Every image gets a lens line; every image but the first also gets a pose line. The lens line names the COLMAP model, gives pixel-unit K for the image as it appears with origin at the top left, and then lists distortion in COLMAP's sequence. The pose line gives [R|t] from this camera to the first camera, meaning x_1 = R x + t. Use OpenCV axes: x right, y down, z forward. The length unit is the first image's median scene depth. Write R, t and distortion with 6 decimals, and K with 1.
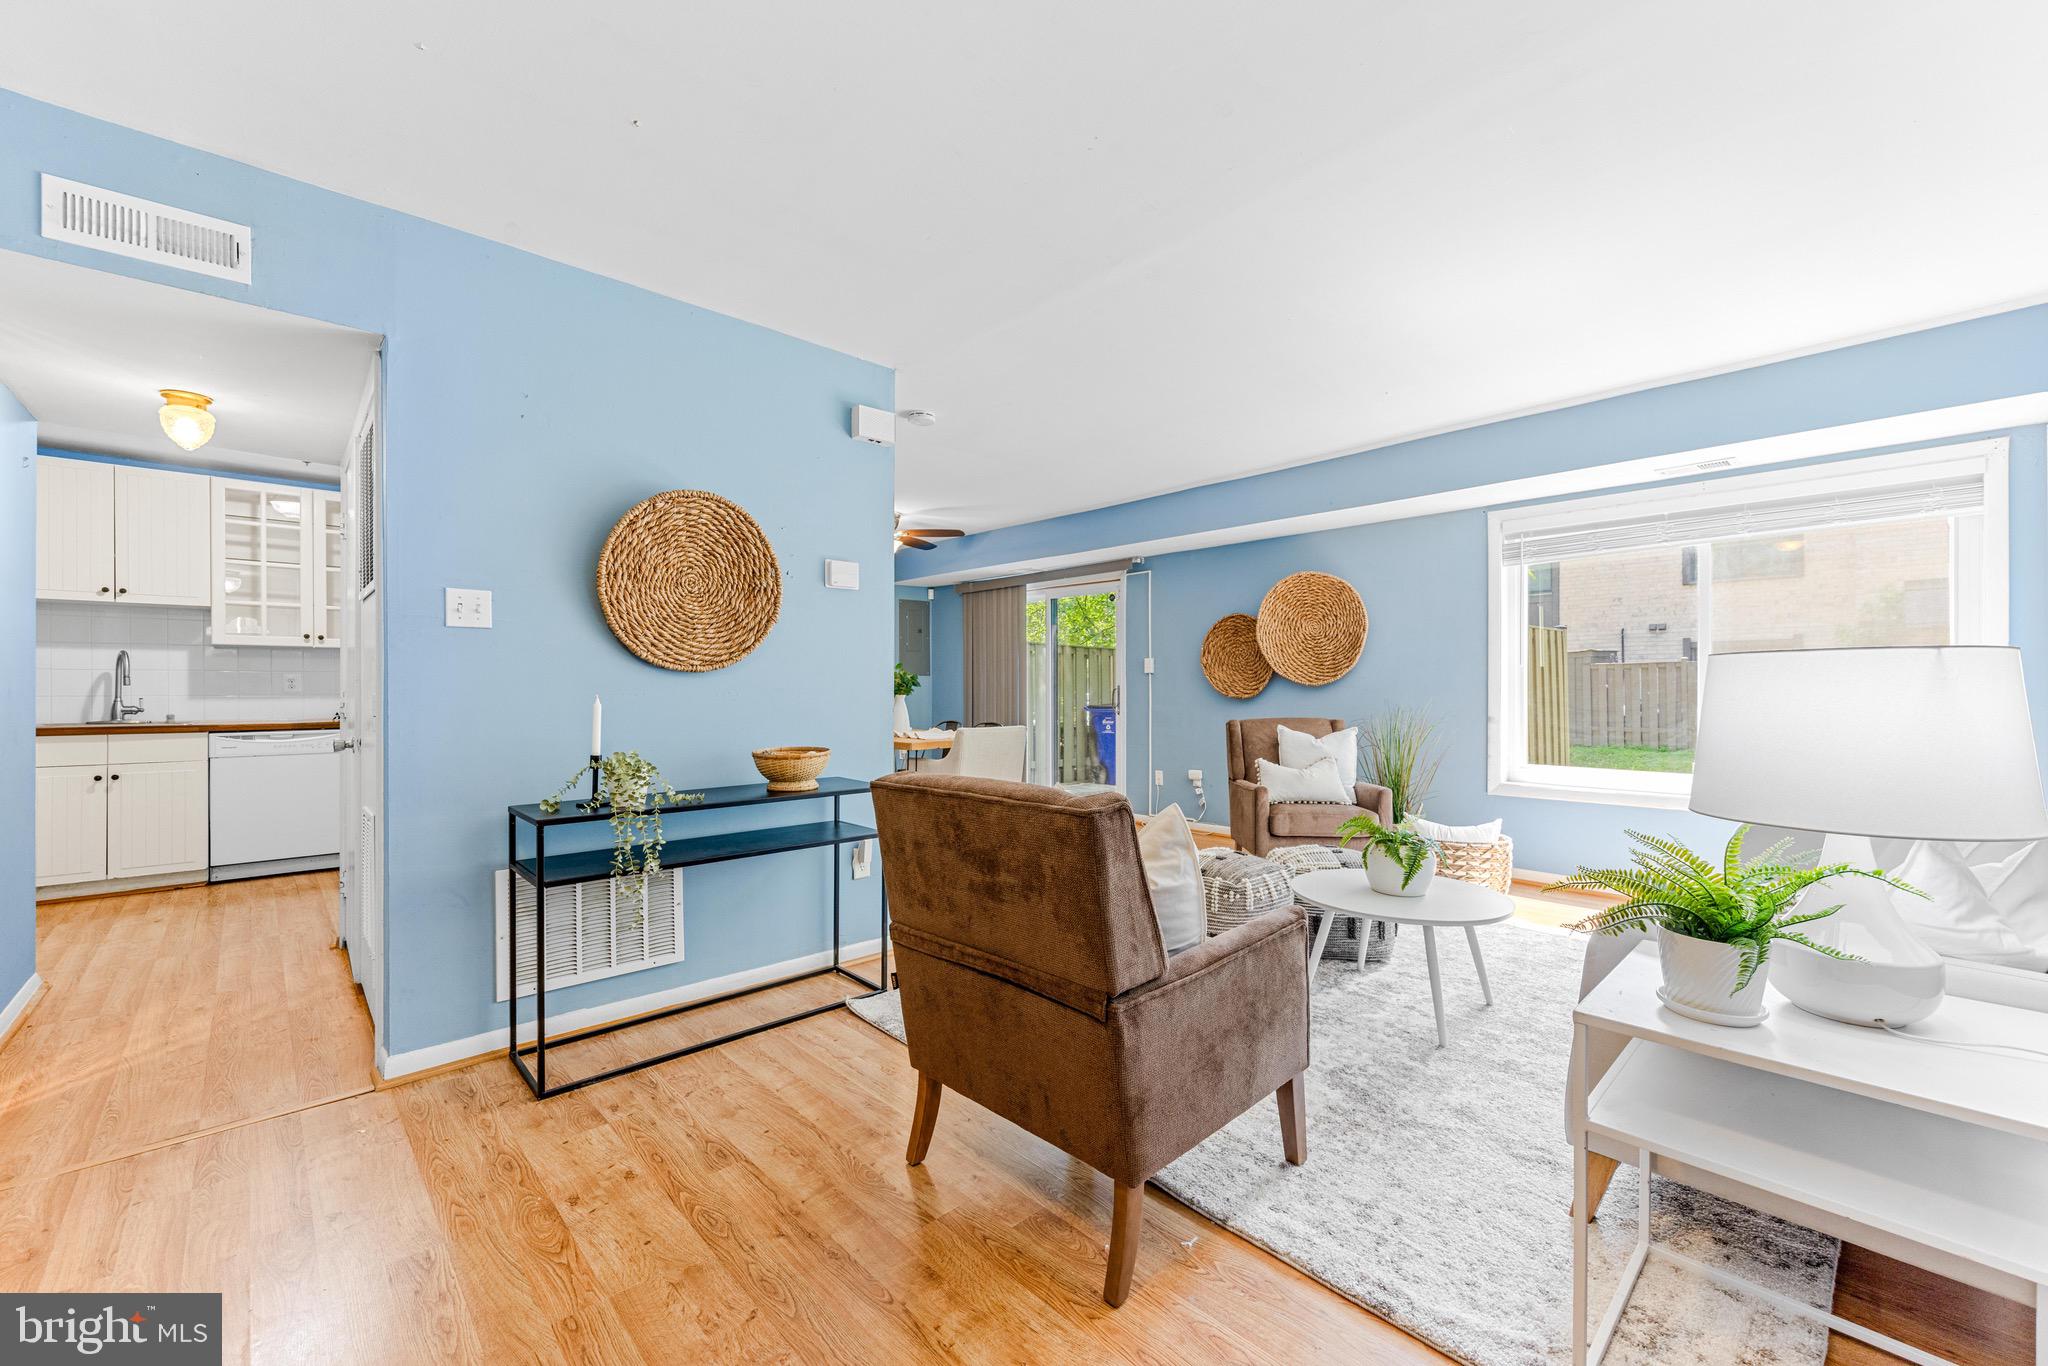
lens RADIAL K [[821.1, 0, 1026.9], [0, 821.1, 688.8], [0, 0, 1]] dist [-0.003843, 0.000446]
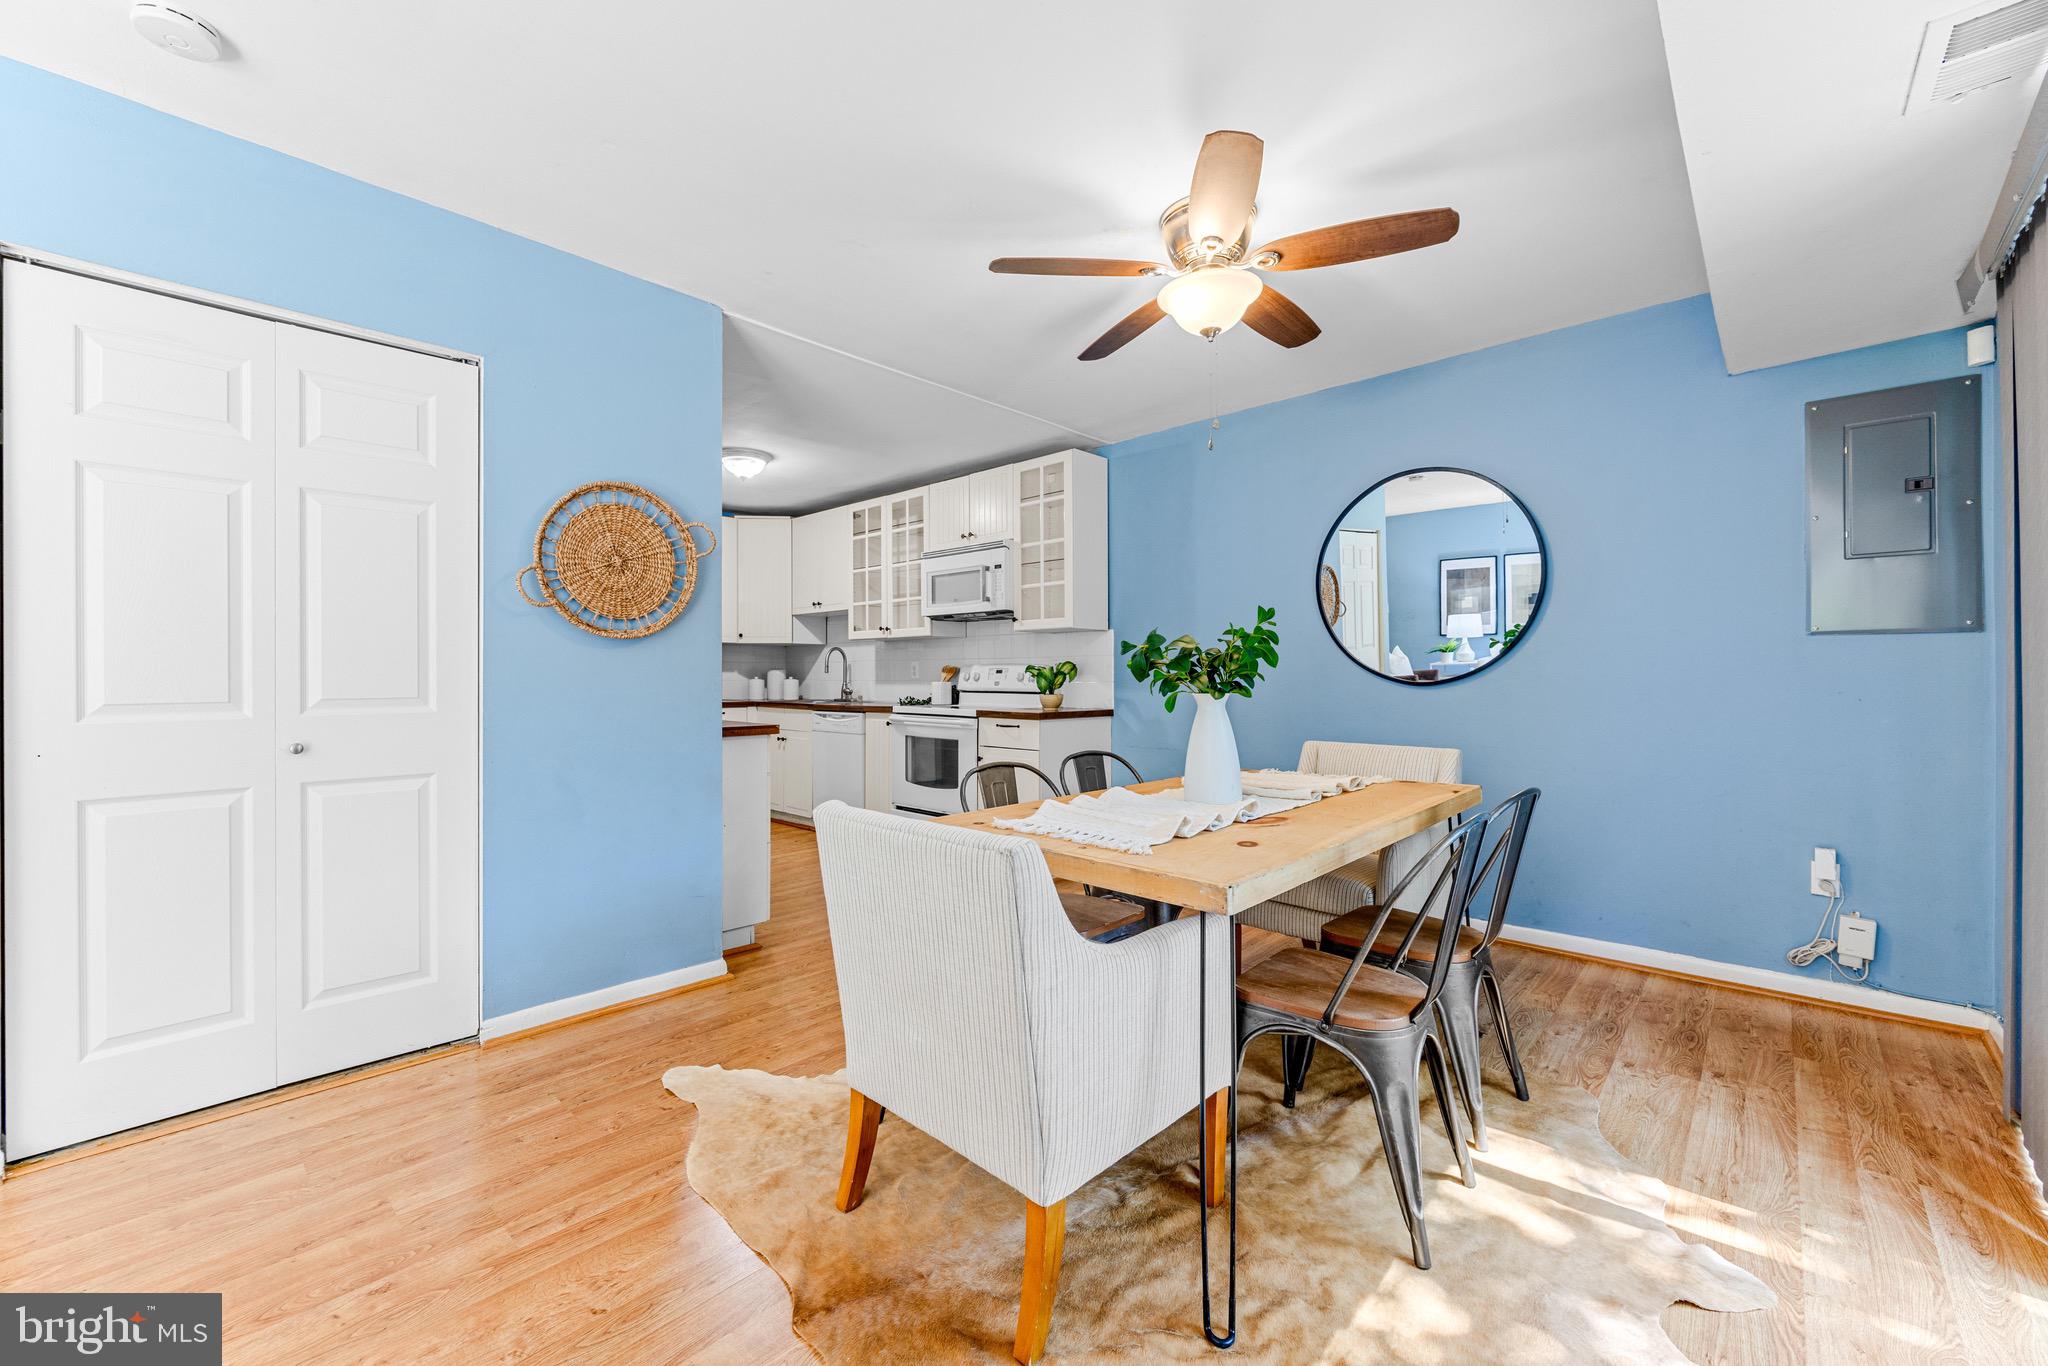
lens RADIAL K [[821.1, 0, 1021.4], [0, 821.1, 675.4], [0, 0, 1]] dist [-0.003843, 0.000446]
pose [[0.069592, -0.000605, -0.997575, 0.274823], [-0.004286, 0.999990, -0.000906, -0.000034], [0.997566, 0.004339, 0.069589, 1.201477]]
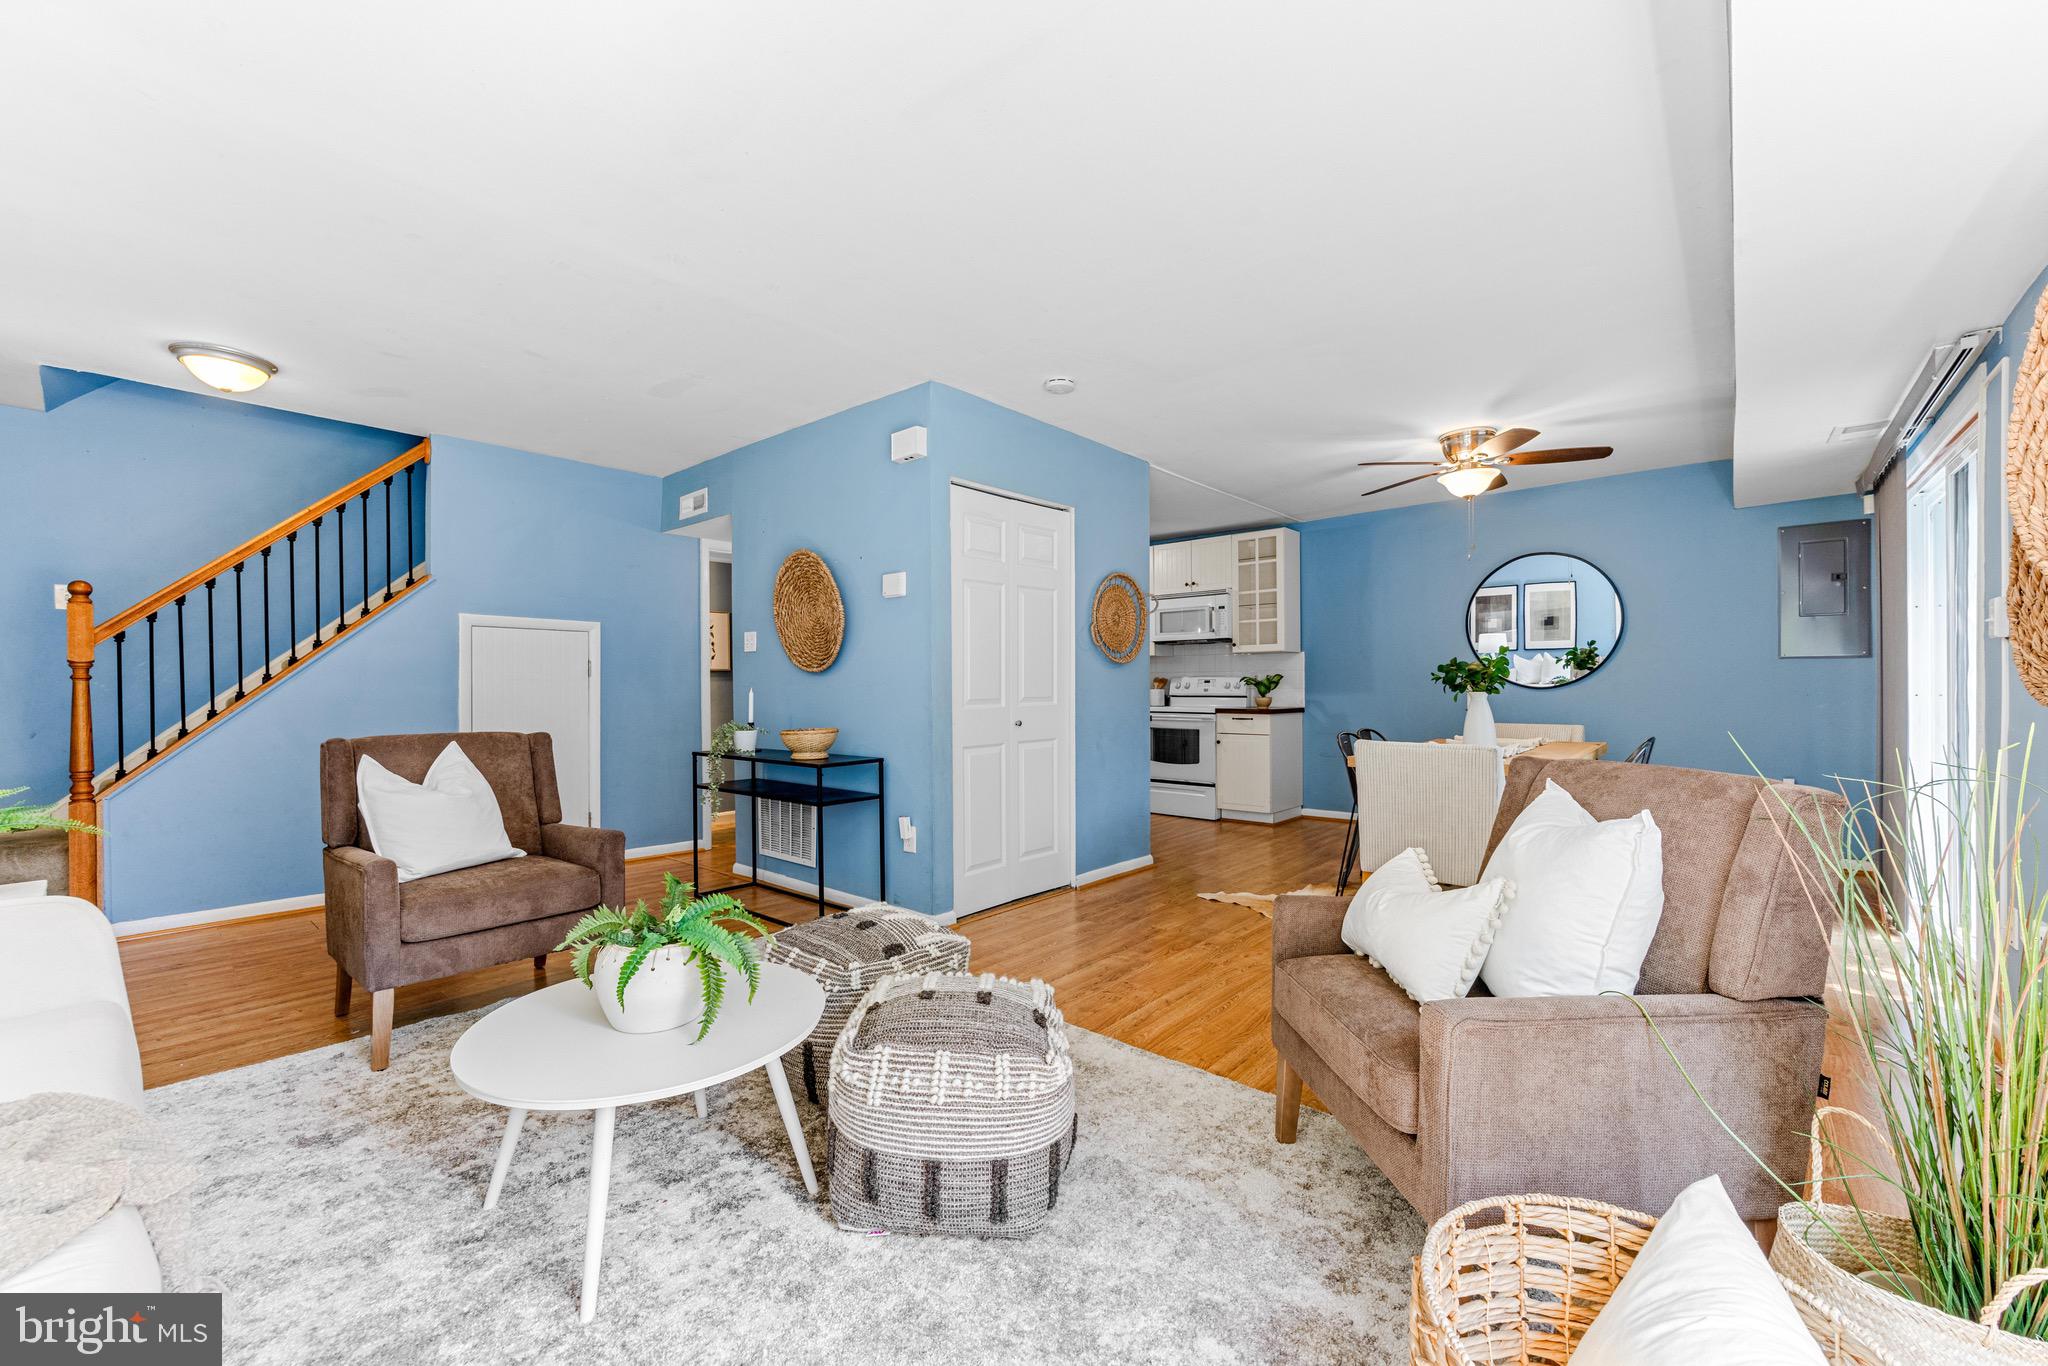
lens RADIAL K [[821.1, 0, 1023.7], [0, 821.1, 688.4], [0, 0, 1]] dist [-0.003843, 0.000446]
pose [[0.106939, -0.000032, -0.994266, 0.661984], [0.002408, 0.999997, 0.000226, 0.005574], [0.994263, -0.002419, 0.106939, 0.735708]]
